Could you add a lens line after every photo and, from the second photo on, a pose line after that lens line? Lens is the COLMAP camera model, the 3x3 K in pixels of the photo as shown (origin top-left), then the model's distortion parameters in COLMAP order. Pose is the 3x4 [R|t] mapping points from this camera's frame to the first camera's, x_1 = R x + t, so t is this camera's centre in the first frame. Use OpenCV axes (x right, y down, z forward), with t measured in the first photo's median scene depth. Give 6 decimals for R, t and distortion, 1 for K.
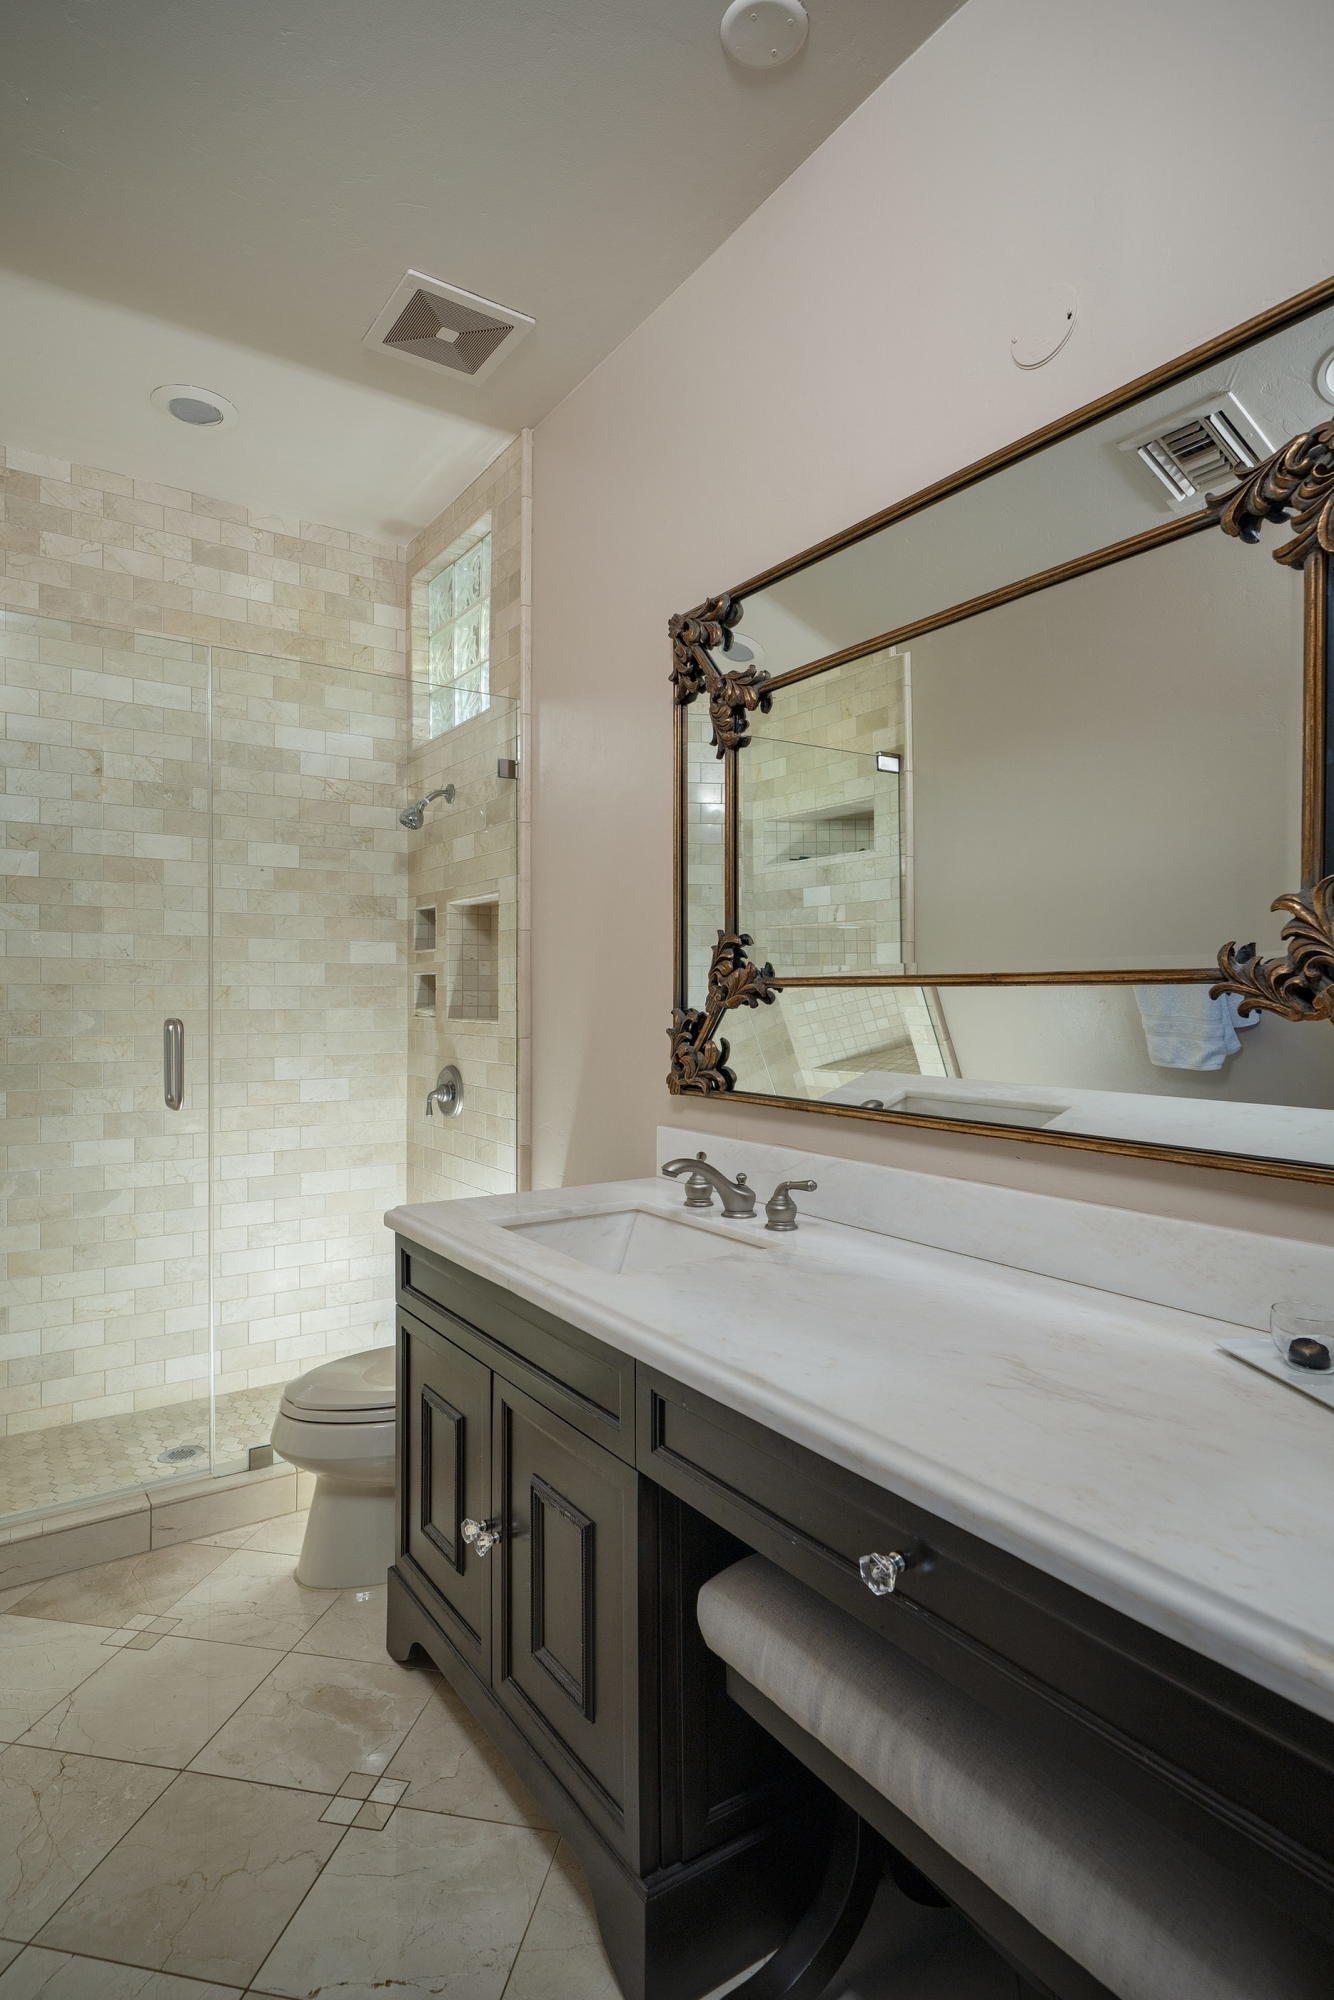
lens RADIAL K [[984.9, 0, 661.2], [0, 984.9, 1010.5], [0, 0, 1]] dist [0.000155, 0.000064]
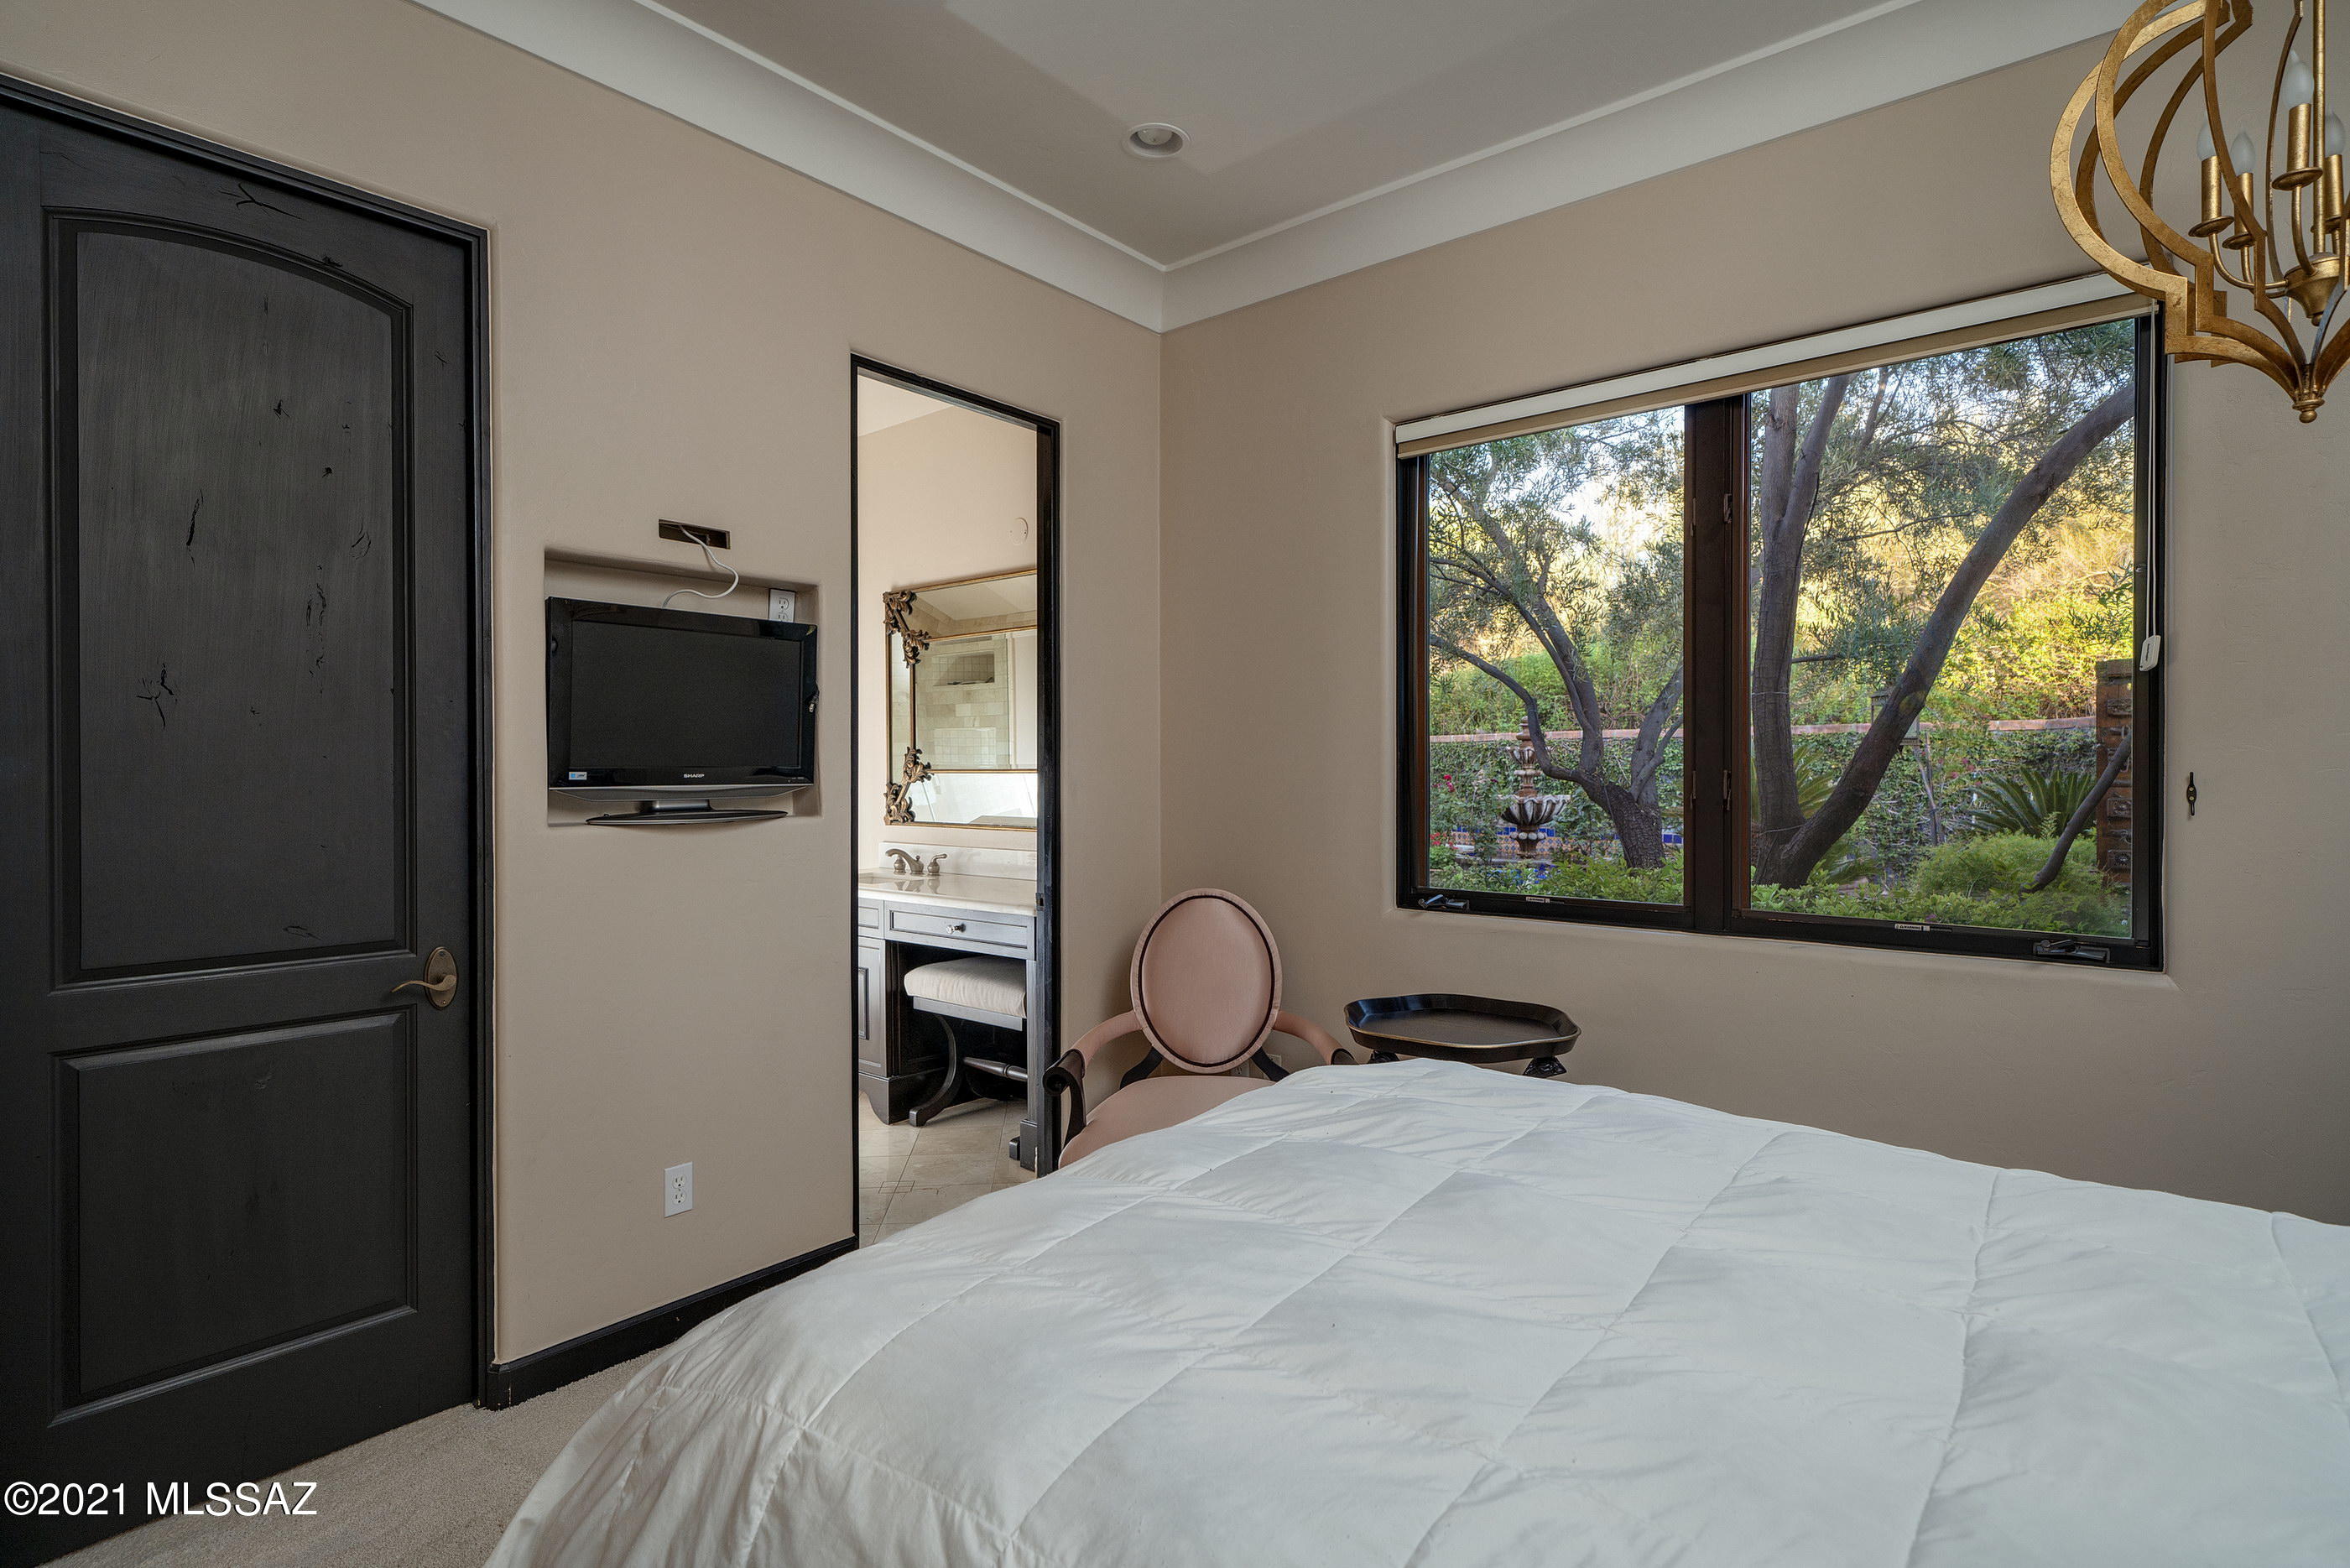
lens RADIAL K [[1157.3, 0, 1164.6], [0, 1157.3, 772.7], [0, 0, 1]] dist [0.000155, 0.000064]
pose [[0.958045, -0.000525, 0.286619, -0.130995], [-0.011838, 0.999073, 0.041400, -0.140378], [-0.286375, -0.043056, 0.957150, -1.616840]]
